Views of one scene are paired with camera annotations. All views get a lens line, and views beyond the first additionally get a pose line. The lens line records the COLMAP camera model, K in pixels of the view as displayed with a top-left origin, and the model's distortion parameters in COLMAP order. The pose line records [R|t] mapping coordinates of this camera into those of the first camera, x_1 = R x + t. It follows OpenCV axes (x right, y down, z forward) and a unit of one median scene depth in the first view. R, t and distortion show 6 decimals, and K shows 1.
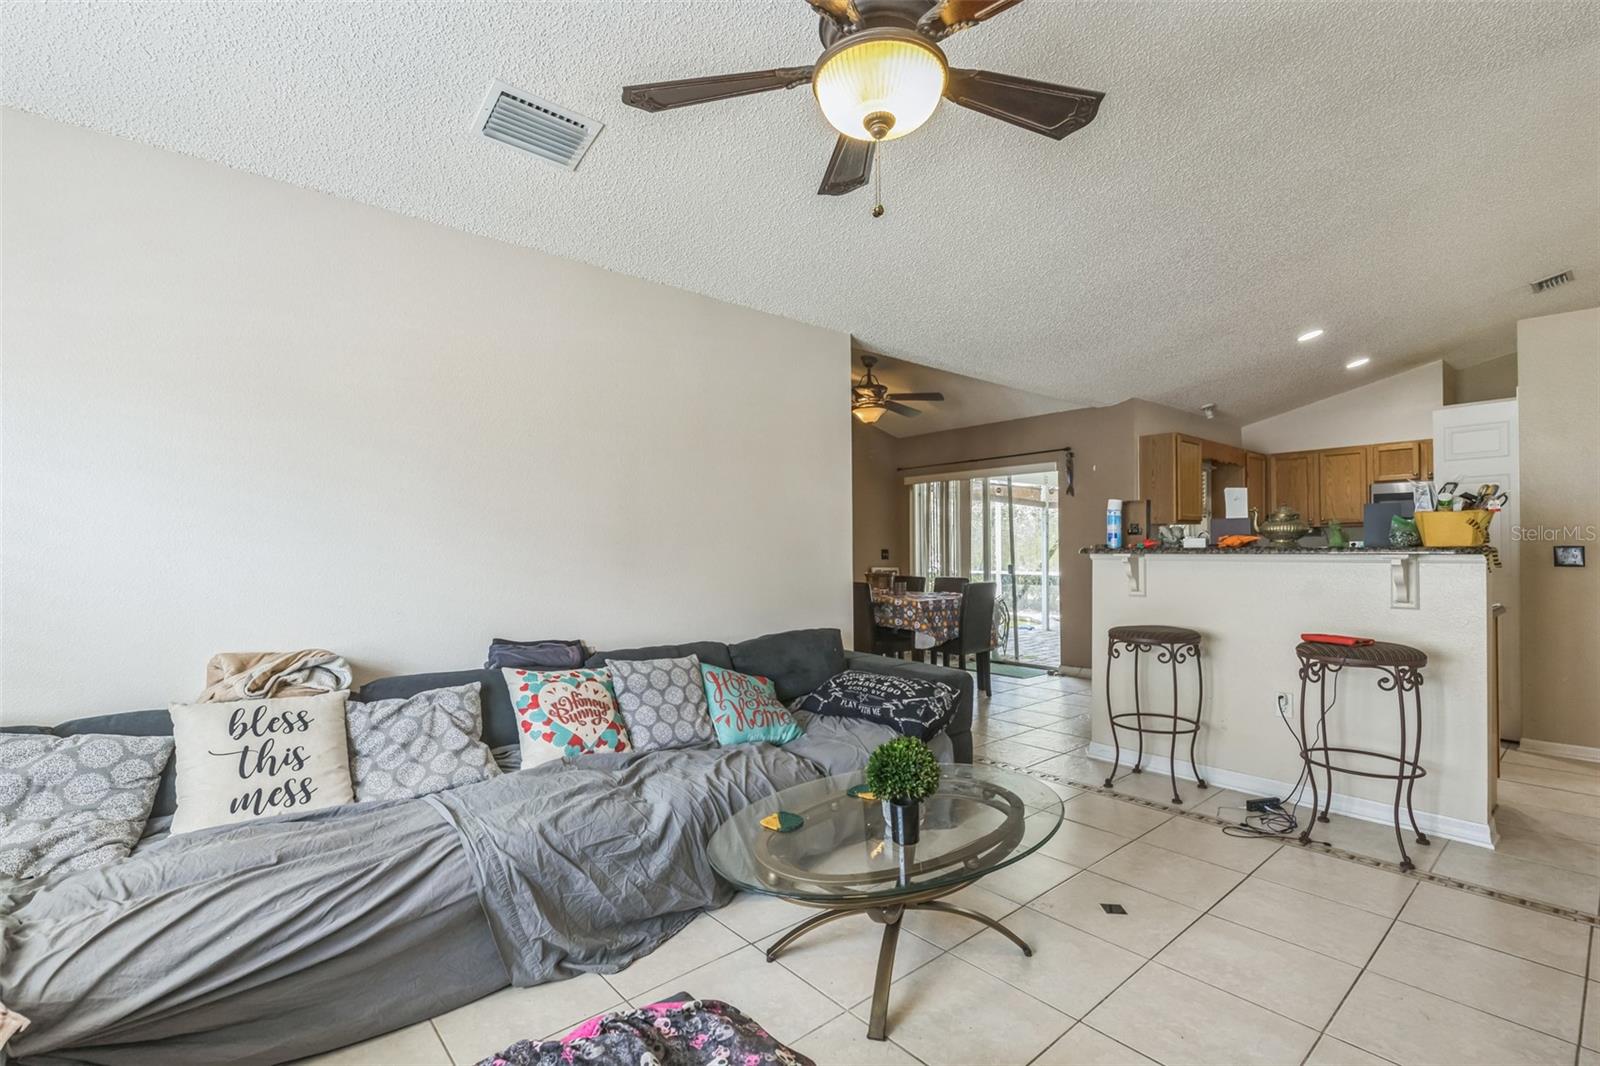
lens RADIAL K [[727.1, 0, 785.3], [0, 727.1, 543.6], [0, 0, 1]] dist [0.004768, -0.001006]
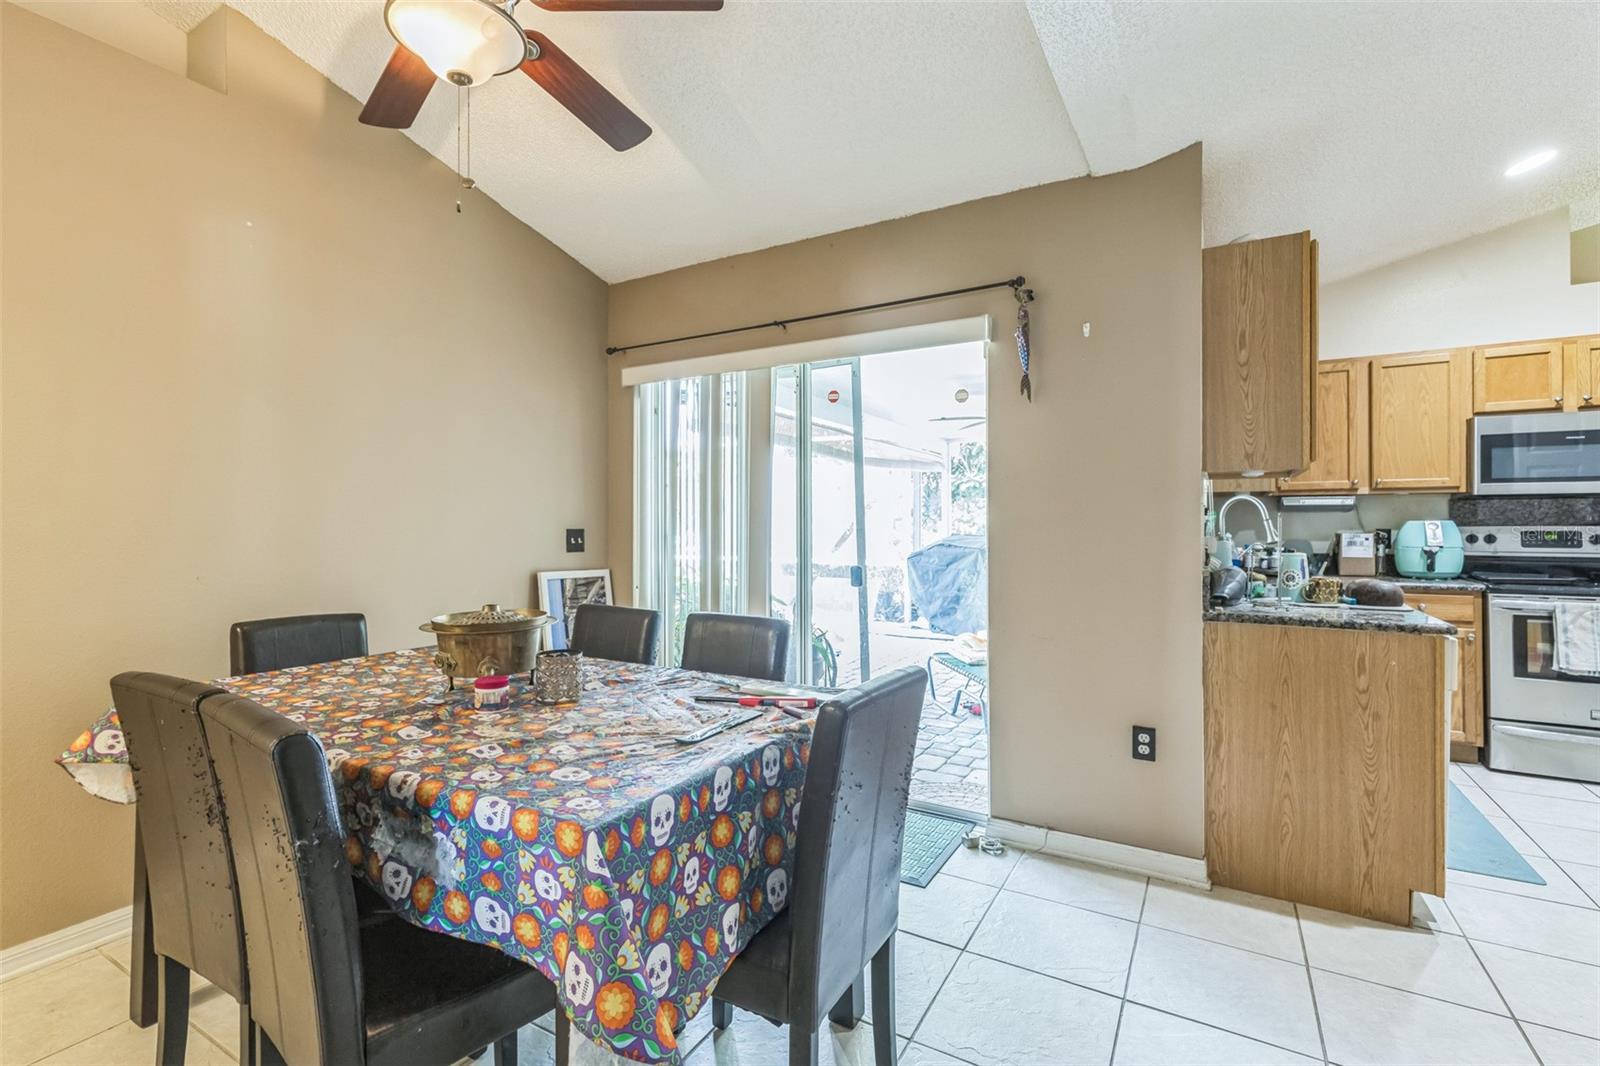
lens RADIAL K [[727.1, 0, 788.3], [0, 727.1, 520.4], [0, 0, 1]] dist [0.004768, -0.001006]
pose [[0.943437, 0.009790, 0.331408, 0.129687], [-0.009615, 0.999951, -0.002168, 0.002686], [-0.331413, -0.001141, 0.943485, 0.626024]]
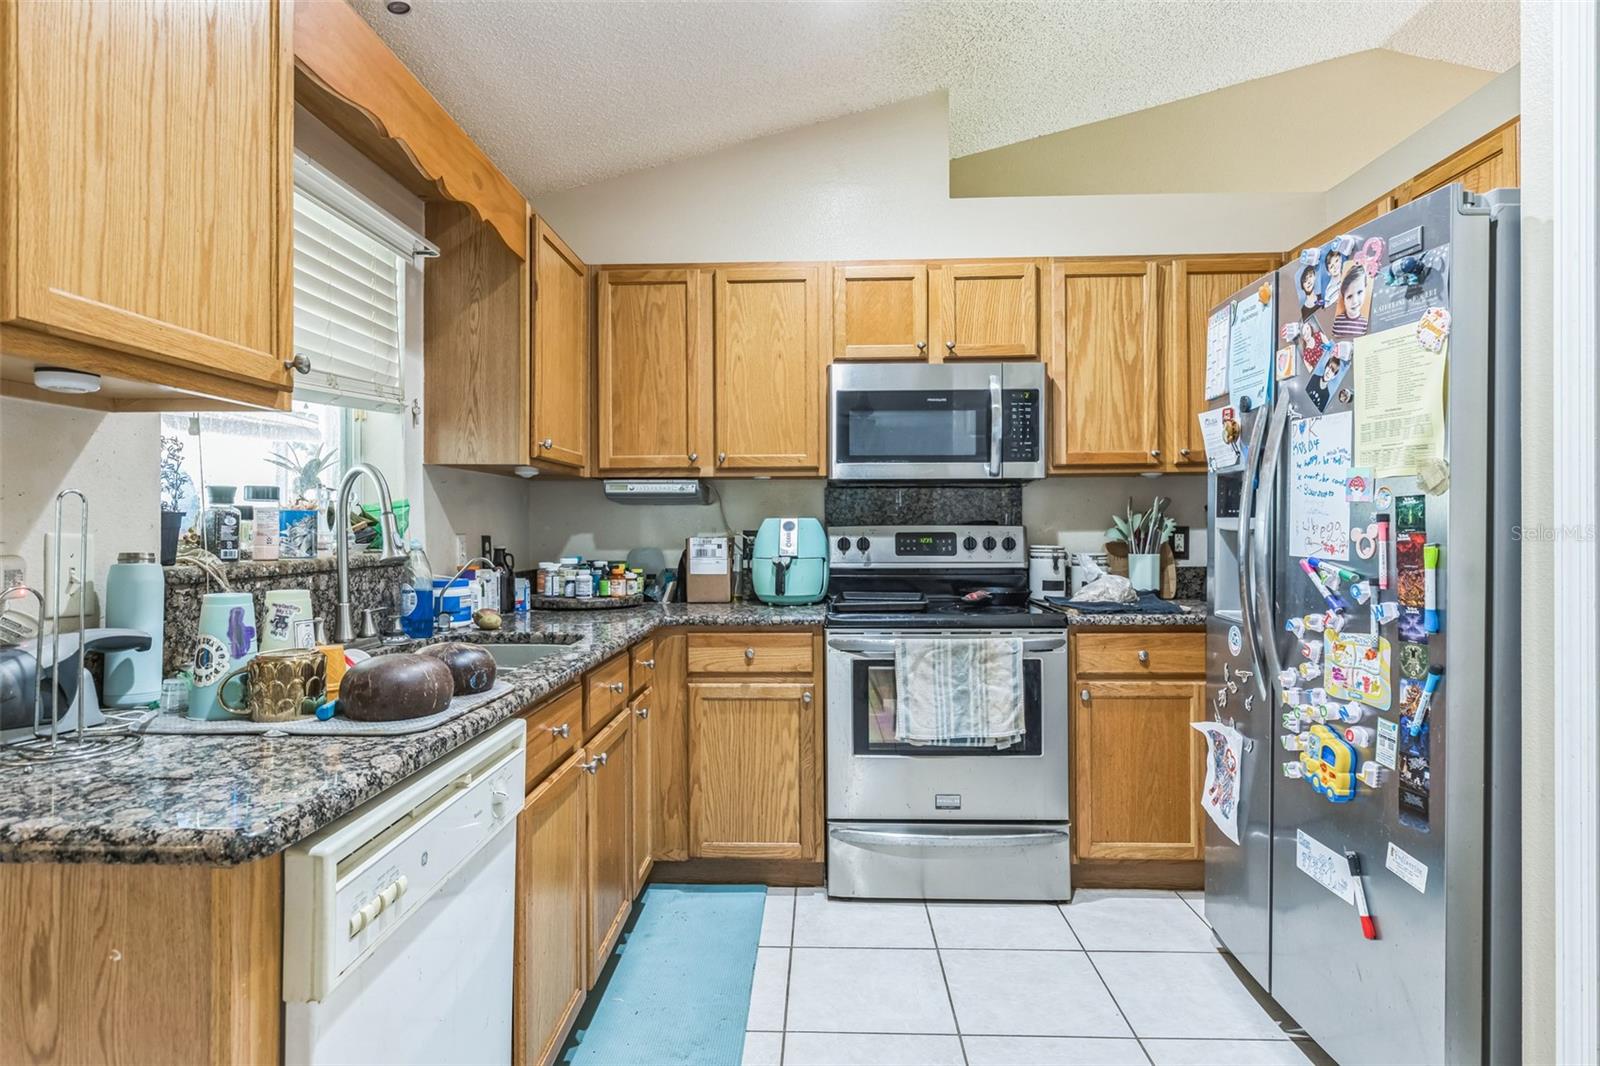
lens RADIAL K [[866.3, 0, 799.2], [0, 866.3, 524.5], [0, 0, 1]] dist [0.001437, 0.000367]
pose [[0.672181, 0.007174, 0.740352, 0.448616], [-0.006733, 0.999971, -0.003577, 0.001858], [-0.740356, -0.002581, 0.672210, 0.686720]]
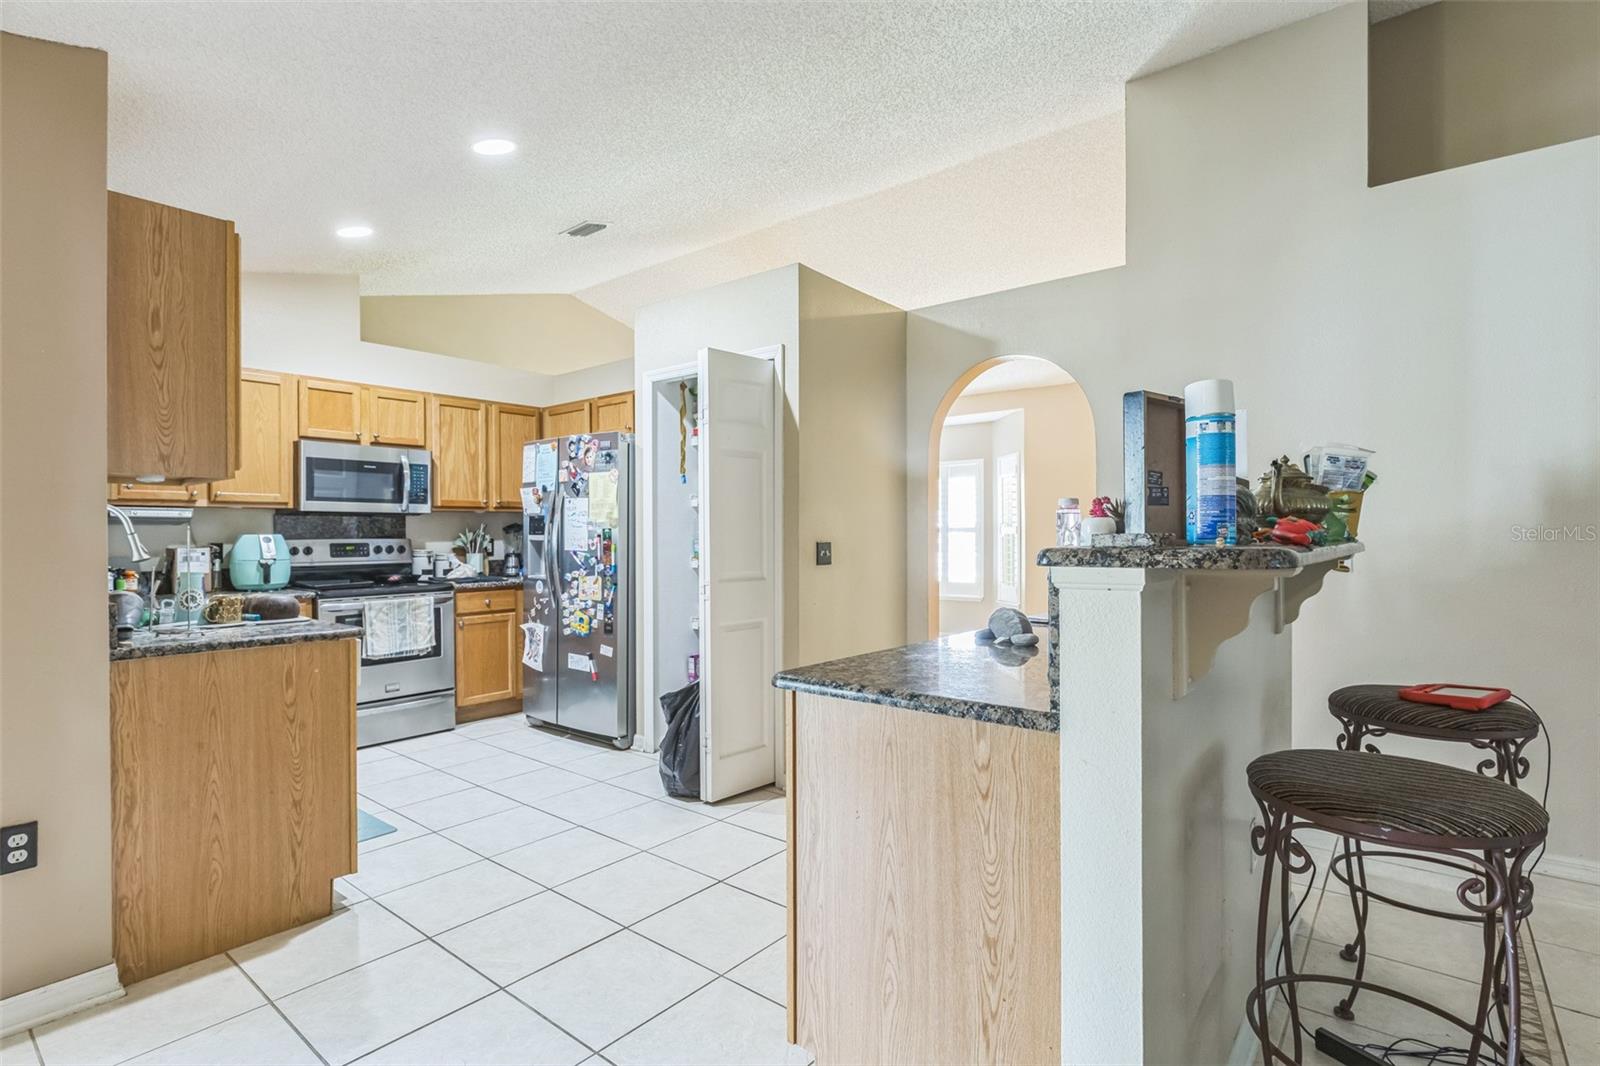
lens RADIAL K [[770.5, 0, 797.9], [0, 770.5, 537.0], [0, 0, 1]] dist [-0.004700, -0.000262]
pose [[-0.188095, 0.006084, 0.982132, 0.099656], [0.000965, 0.999981, -0.006009, 0.003011], [-0.982150, -0.000182, -0.188097, 0.686965]]
